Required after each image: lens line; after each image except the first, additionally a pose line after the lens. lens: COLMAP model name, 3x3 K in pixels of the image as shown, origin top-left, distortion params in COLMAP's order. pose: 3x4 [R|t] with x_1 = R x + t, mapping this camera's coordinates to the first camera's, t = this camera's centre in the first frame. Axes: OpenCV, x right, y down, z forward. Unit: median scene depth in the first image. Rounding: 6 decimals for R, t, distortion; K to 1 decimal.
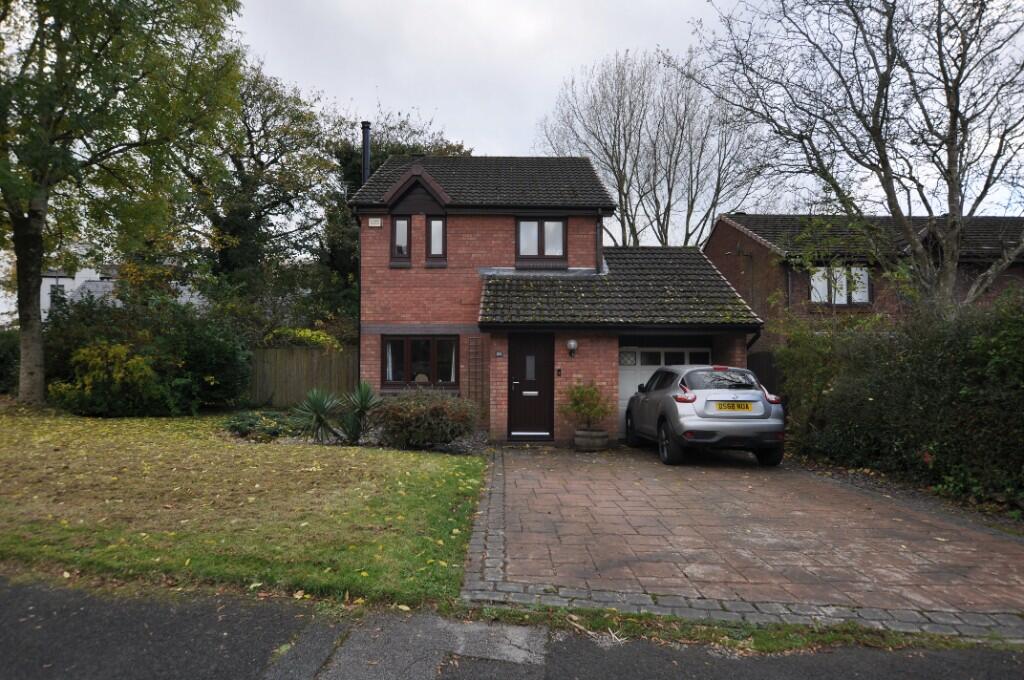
lens RADIAL K [[550.9, 0, 528.0], [0, 550.9, 337.1], [0, 0, 1]] dist [-0.004731, 0.001218]
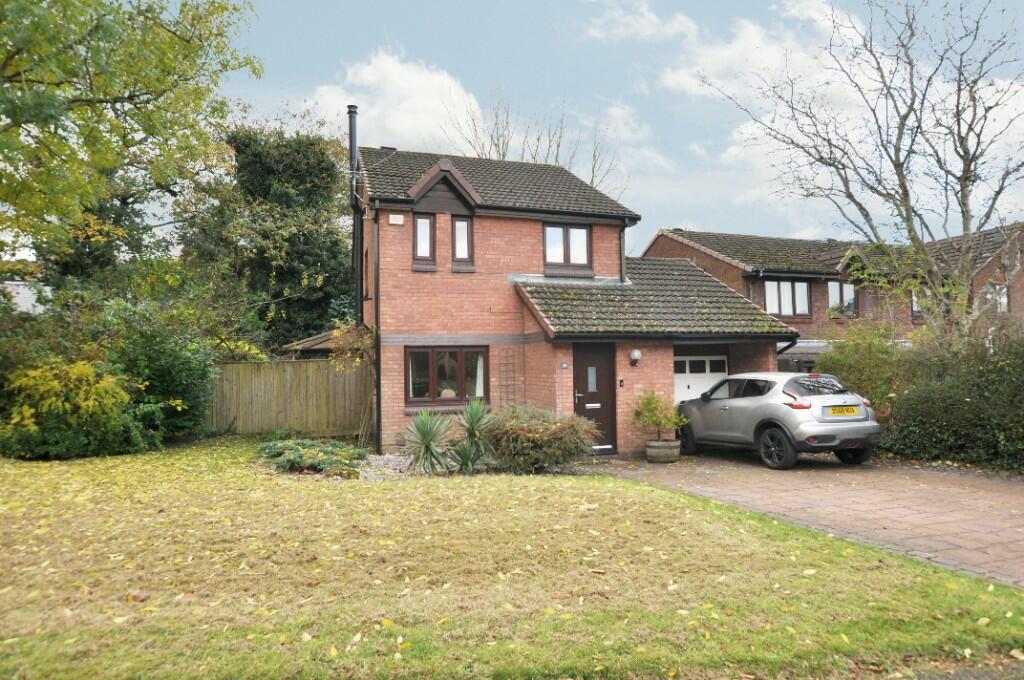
lens RADIAL K [[550.9, 0, 517.6], [0, 550.9, 338.8], [0, 0, 1]] dist [-0.004731, 0.001218]
pose [[0.959923, -0.005269, 0.280214, -0.338381], [0.008653, 0.999904, -0.010842, -0.004951], [-0.280129, 0.012832, 0.959876, 0.095726]]
